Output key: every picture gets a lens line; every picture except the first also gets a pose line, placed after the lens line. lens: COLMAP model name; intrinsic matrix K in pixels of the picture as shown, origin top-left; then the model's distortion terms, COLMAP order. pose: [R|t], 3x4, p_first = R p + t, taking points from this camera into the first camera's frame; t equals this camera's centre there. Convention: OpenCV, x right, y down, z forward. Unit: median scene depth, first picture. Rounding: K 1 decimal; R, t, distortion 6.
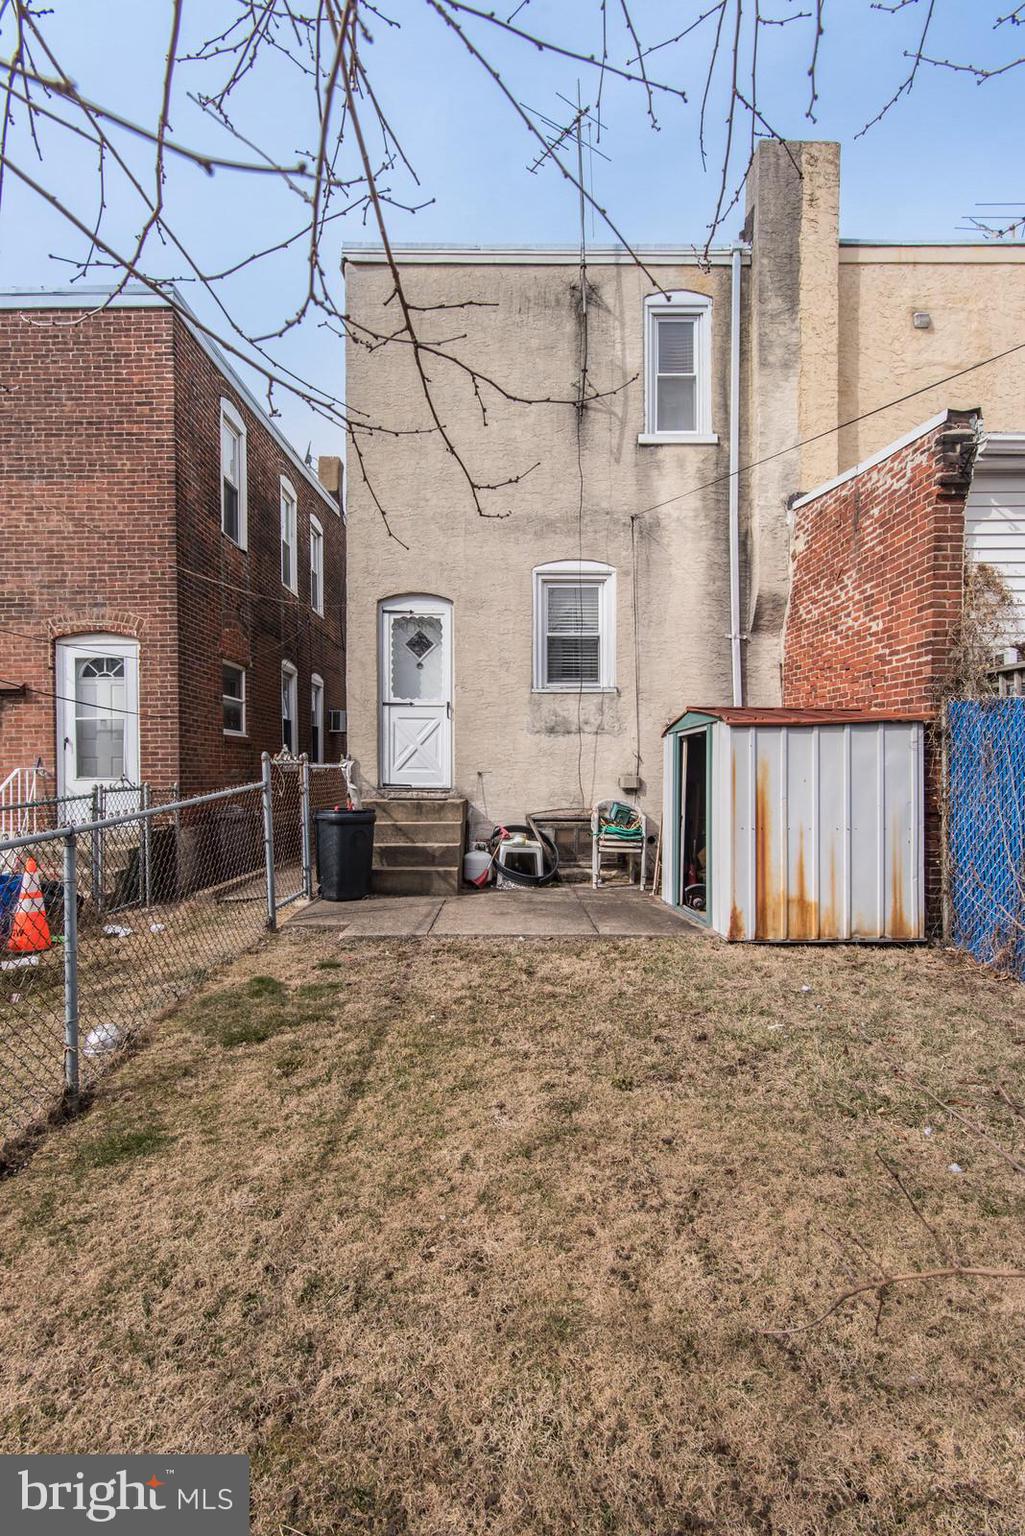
lens RADIAL K [[734.5, 0, 511.9], [0, 734.5, 809.8], [0, 0, 1]] dist [0.001497, 0.000163]
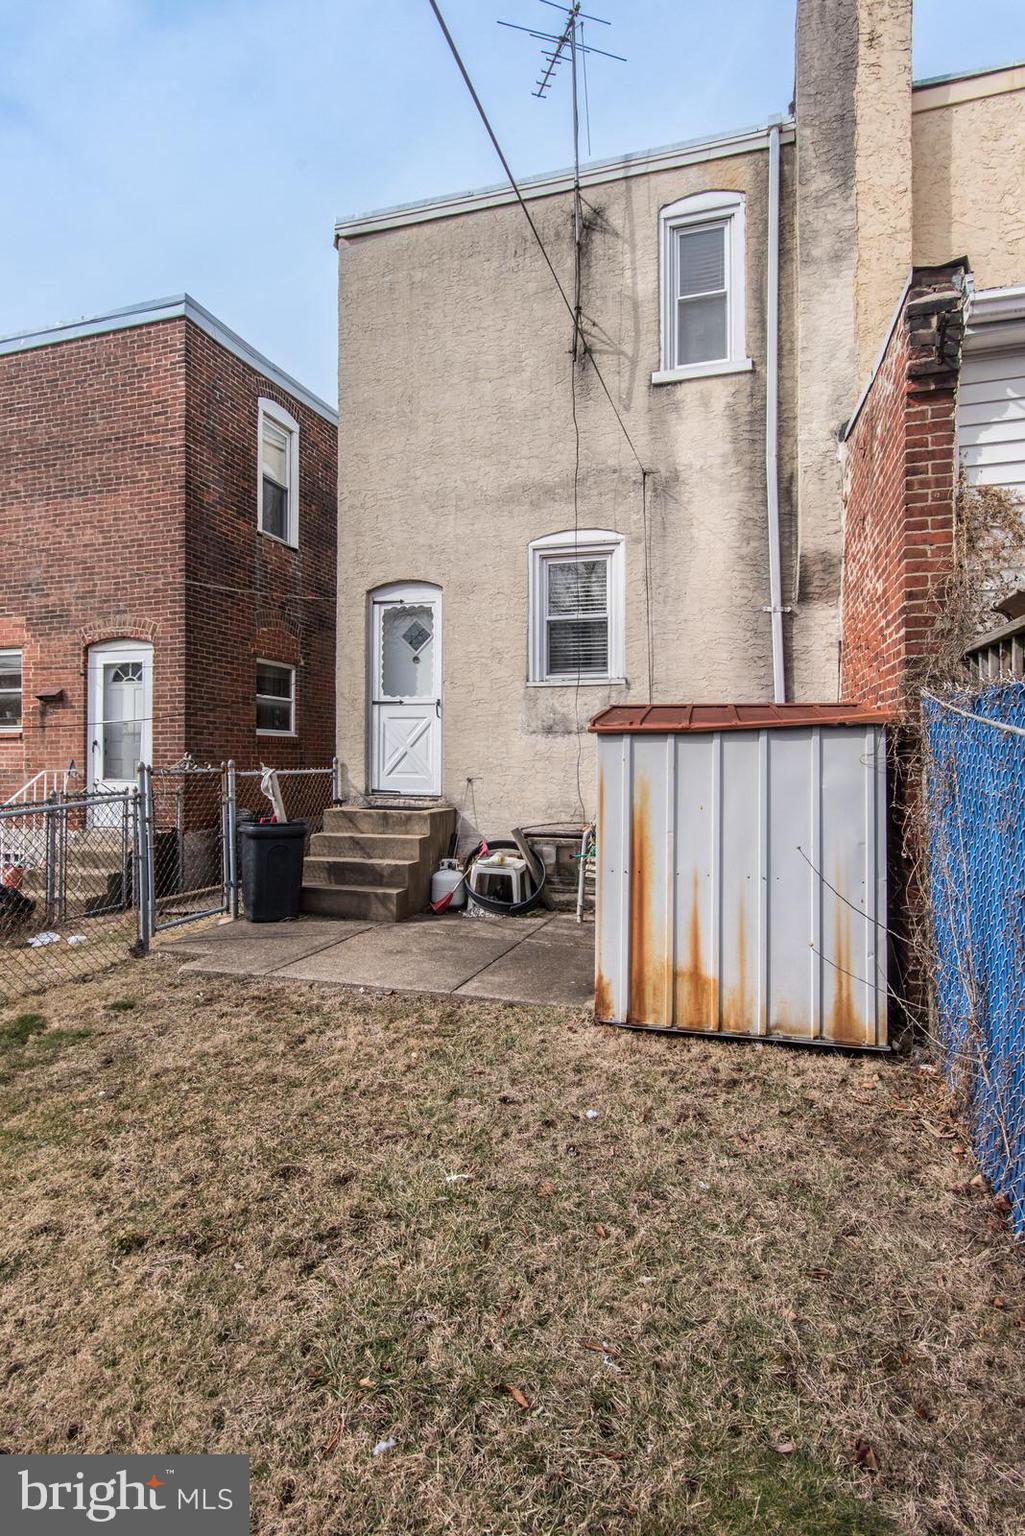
lens RADIAL K [[784.7, 0, 416.4], [0, 784.7, 782.6], [0, 0, 1]] dist [0.002672, 0.000481]
pose [[0.955916, 0.009952, -0.293470, 0.182506], [-0.019237, 0.999401, -0.028768, -0.018984], [0.293008, 0.033145, 0.955535, 0.090962]]
